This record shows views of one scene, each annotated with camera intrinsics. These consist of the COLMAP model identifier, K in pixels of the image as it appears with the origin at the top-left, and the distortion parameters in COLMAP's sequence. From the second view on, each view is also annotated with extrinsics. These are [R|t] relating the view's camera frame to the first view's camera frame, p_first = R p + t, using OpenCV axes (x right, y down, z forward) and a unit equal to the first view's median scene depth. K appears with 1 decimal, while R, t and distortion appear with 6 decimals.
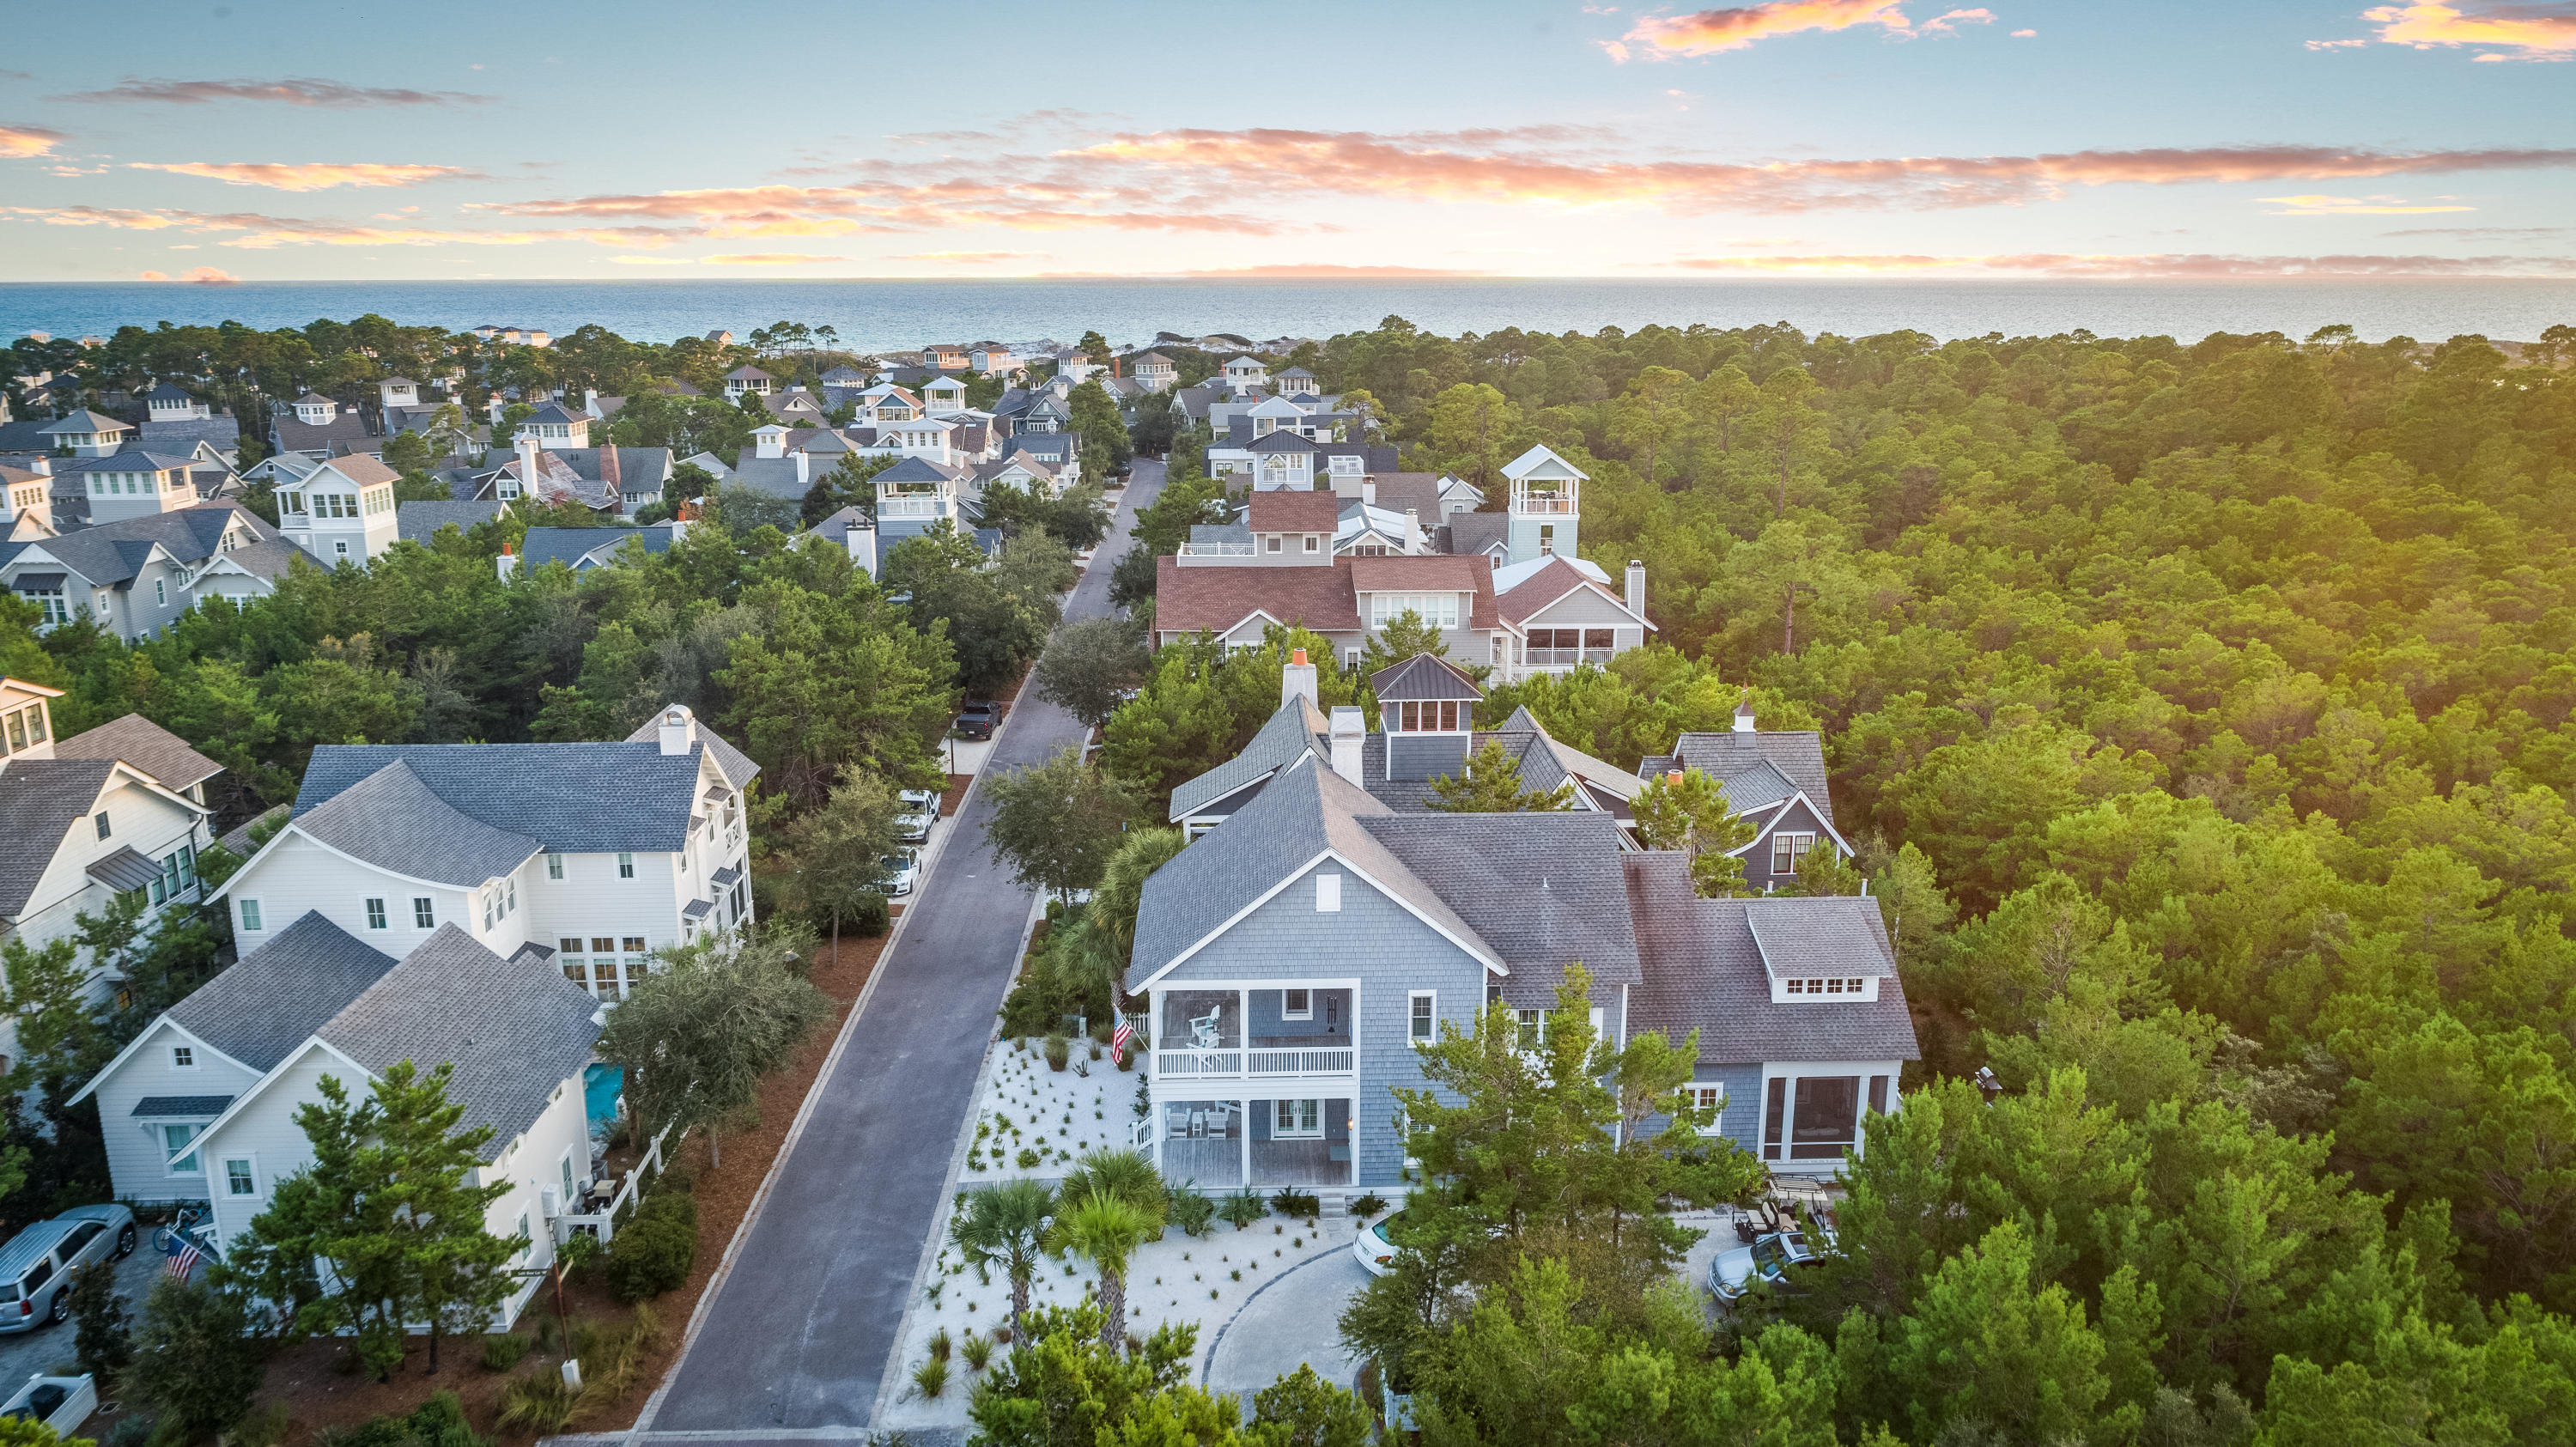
lens RADIAL K [[1846.8, 0, 1294.5], [0, 1846.8, 728.1], [0, 0, 1]] dist [-0.014037, 0.002549]
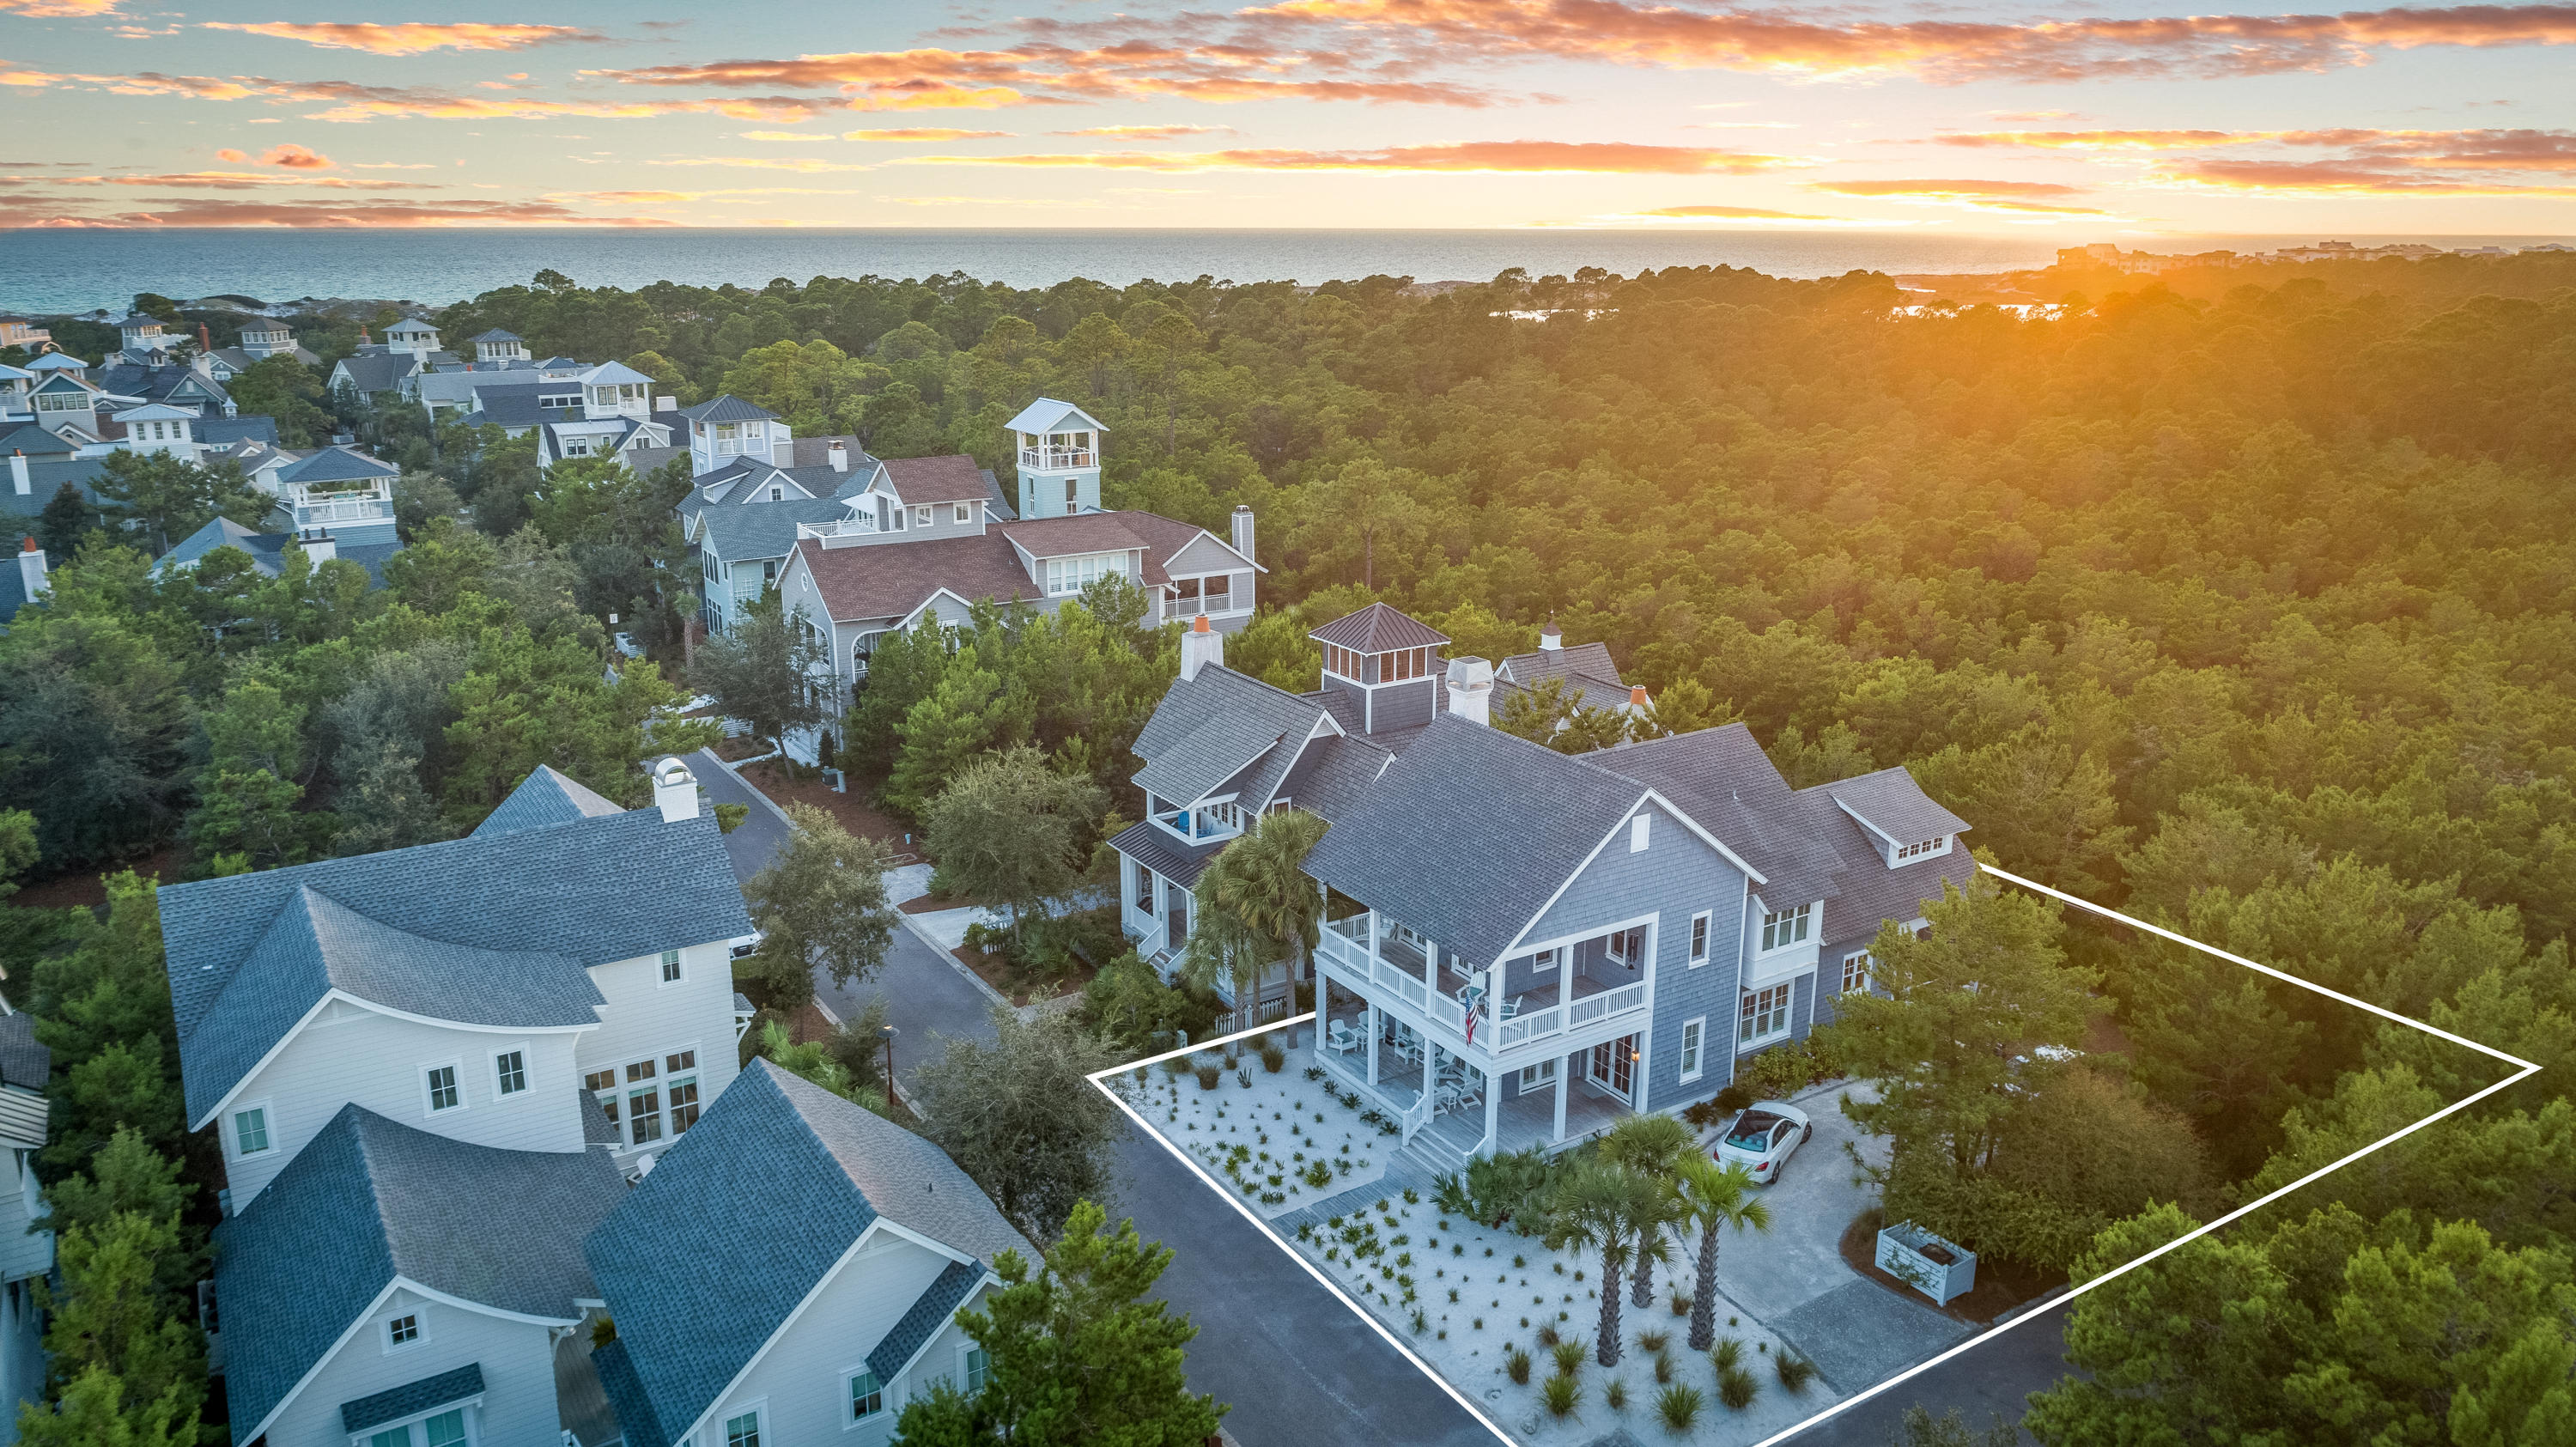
lens RADIAL K [[1846.8, 0, 1293.2], [0, 1846.8, 718.1], [0, 0, 1]] dist [-0.014037, 0.002549]
pose [[0.854280, -0.132251, 0.502708, -0.558501], [0.121843, 0.991097, 0.053679, -0.045082], [-0.505332, 0.015394, 0.862788, 0.184596]]
